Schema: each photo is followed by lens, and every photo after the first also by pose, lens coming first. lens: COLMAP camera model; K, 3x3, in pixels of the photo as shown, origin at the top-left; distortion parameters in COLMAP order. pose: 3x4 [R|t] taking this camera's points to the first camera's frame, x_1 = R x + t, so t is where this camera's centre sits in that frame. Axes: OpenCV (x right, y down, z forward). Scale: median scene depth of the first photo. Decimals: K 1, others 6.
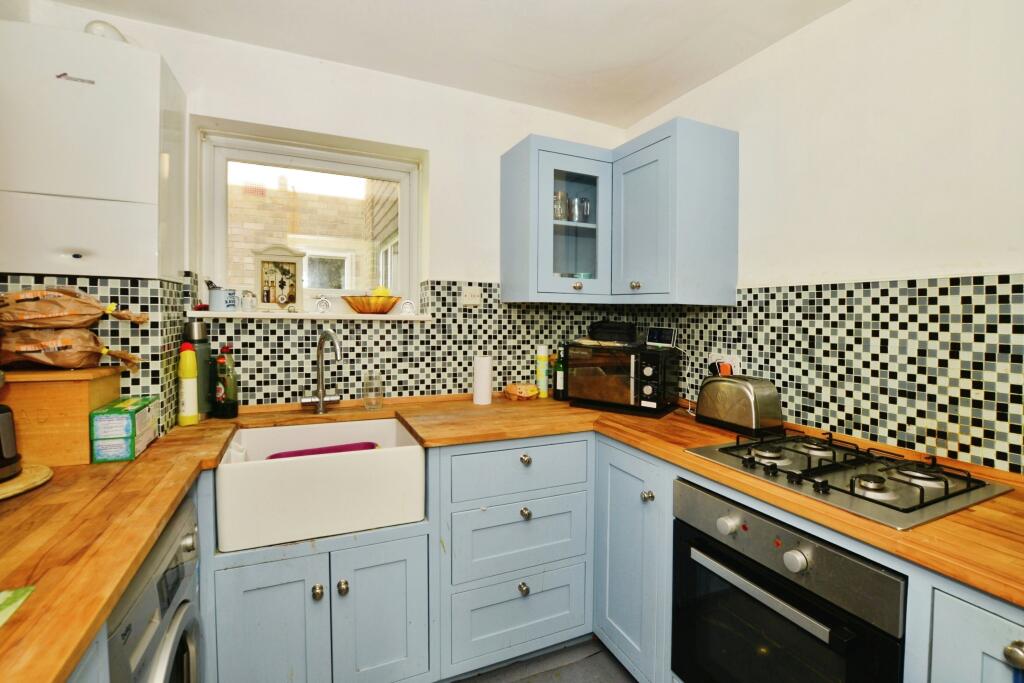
lens RADIAL K [[460.4, 0, 511.9], [0, 460.4, 314.2], [0, 0, 1]] dist [-0.015669, 0.000600]
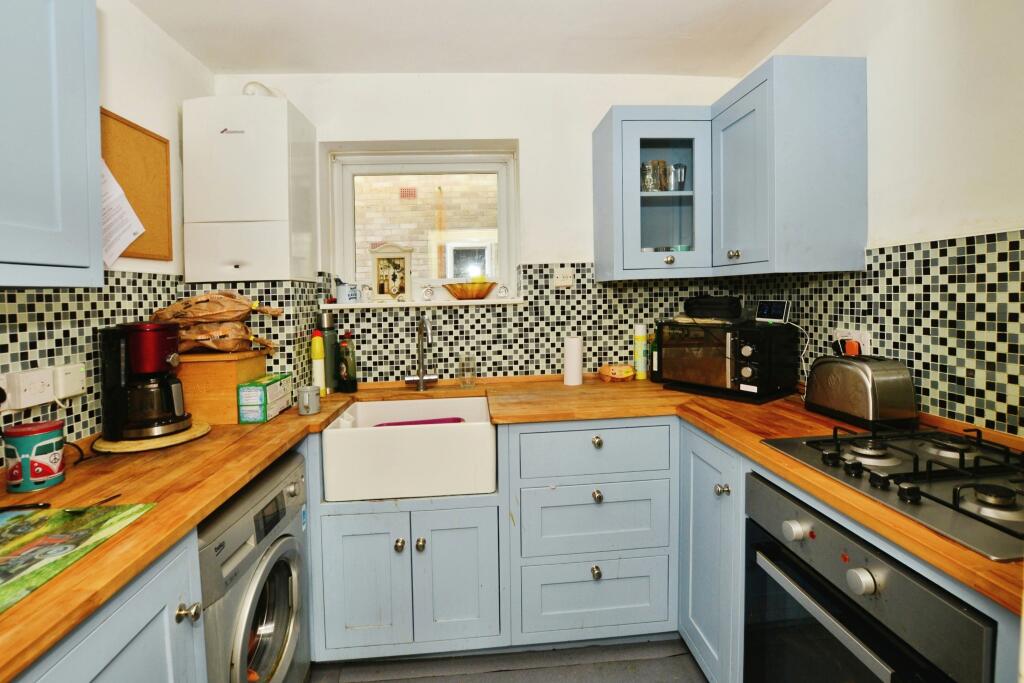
lens RADIAL K [[463.7, 0, 509.3], [0, 463.7, 299.2], [0, 0, 1]] dist [-0.015727, 0.000600]
pose [[0.937709, -0.044506, -0.344560, 0.180943], [0.047422, 0.998875, 0.000035, 0.003000], [0.344171, -0.016372, 0.938764, 0.011481]]
